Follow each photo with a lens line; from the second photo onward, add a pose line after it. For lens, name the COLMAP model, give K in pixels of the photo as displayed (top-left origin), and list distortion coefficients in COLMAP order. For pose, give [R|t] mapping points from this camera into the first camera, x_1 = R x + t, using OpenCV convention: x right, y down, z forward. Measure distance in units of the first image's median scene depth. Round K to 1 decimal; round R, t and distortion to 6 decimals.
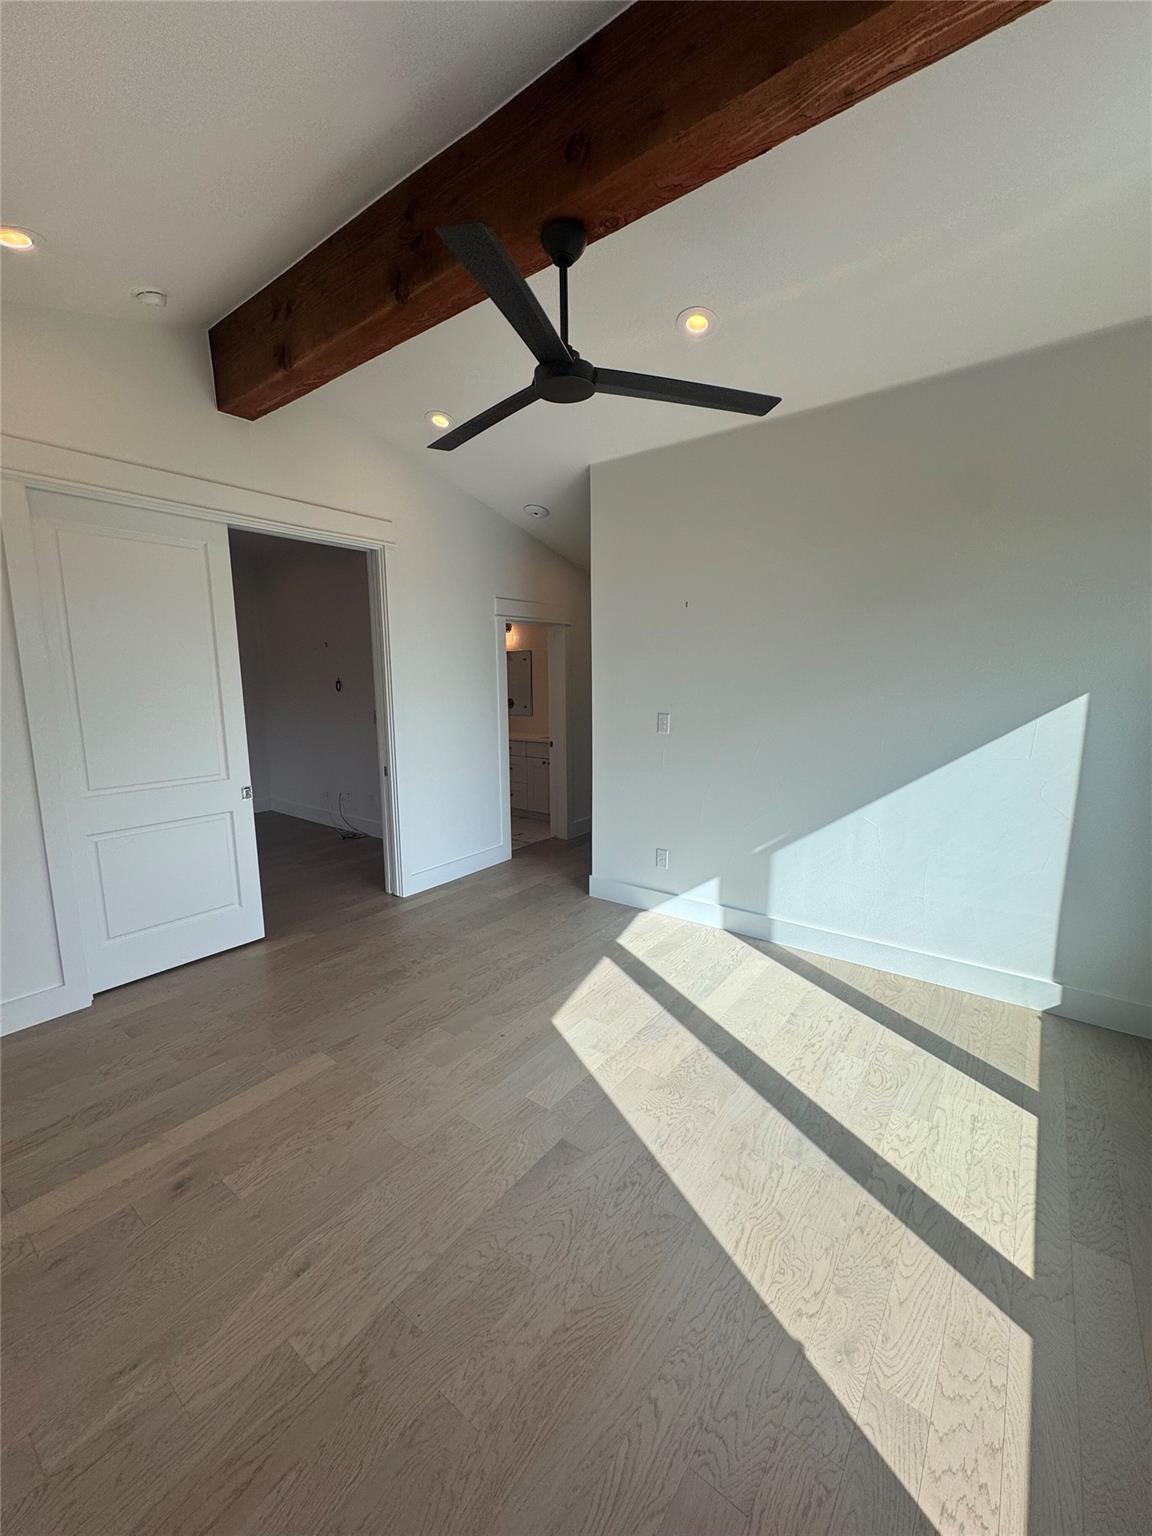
lens RADIAL K [[613.7, 0, 576.4], [0, 613.7, 770.9], [0, 0, 1]] dist [-0.000677, -0.000246]
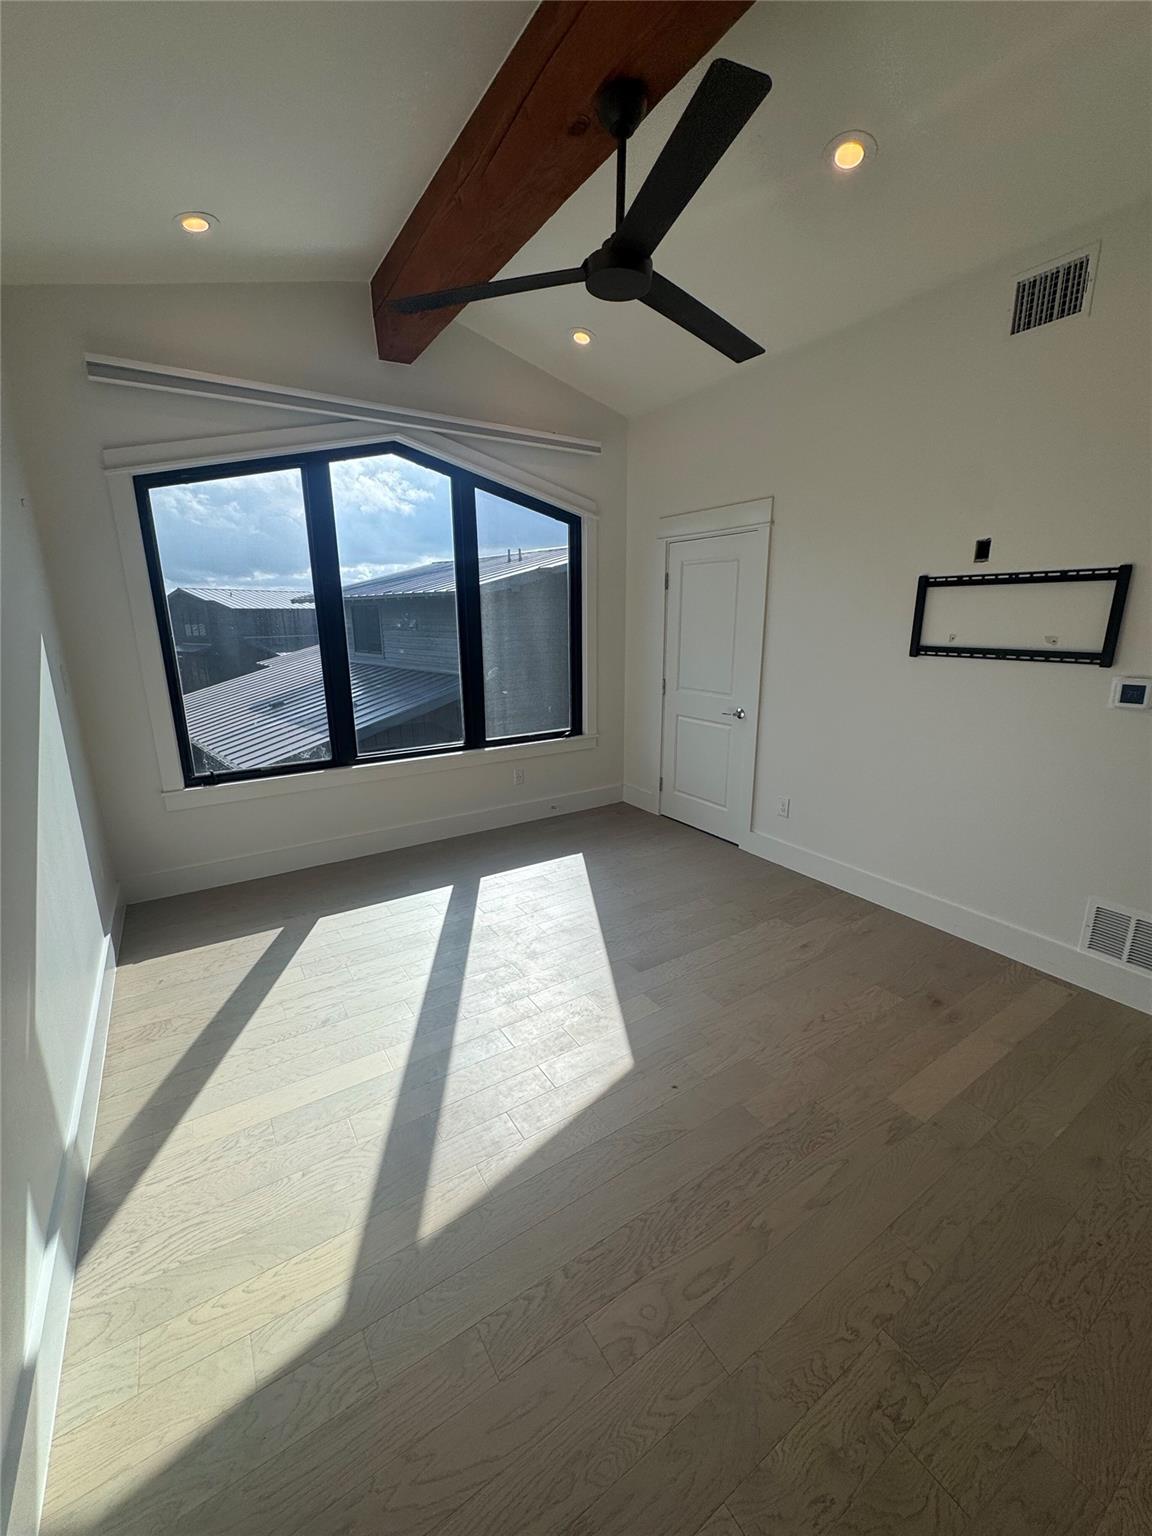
lens RADIAL K [[613.7, 0, 577.0], [0, 613.7, 767.6], [0, 0, 1]] dist [-0.000677, -0.000246]
pose [[-0.940924, -0.071357, 0.331014, -0.278682], [0.060910, 0.925932, 0.372746, -0.269973], [-0.333095, 0.370888, -0.866885, 1.881129]]
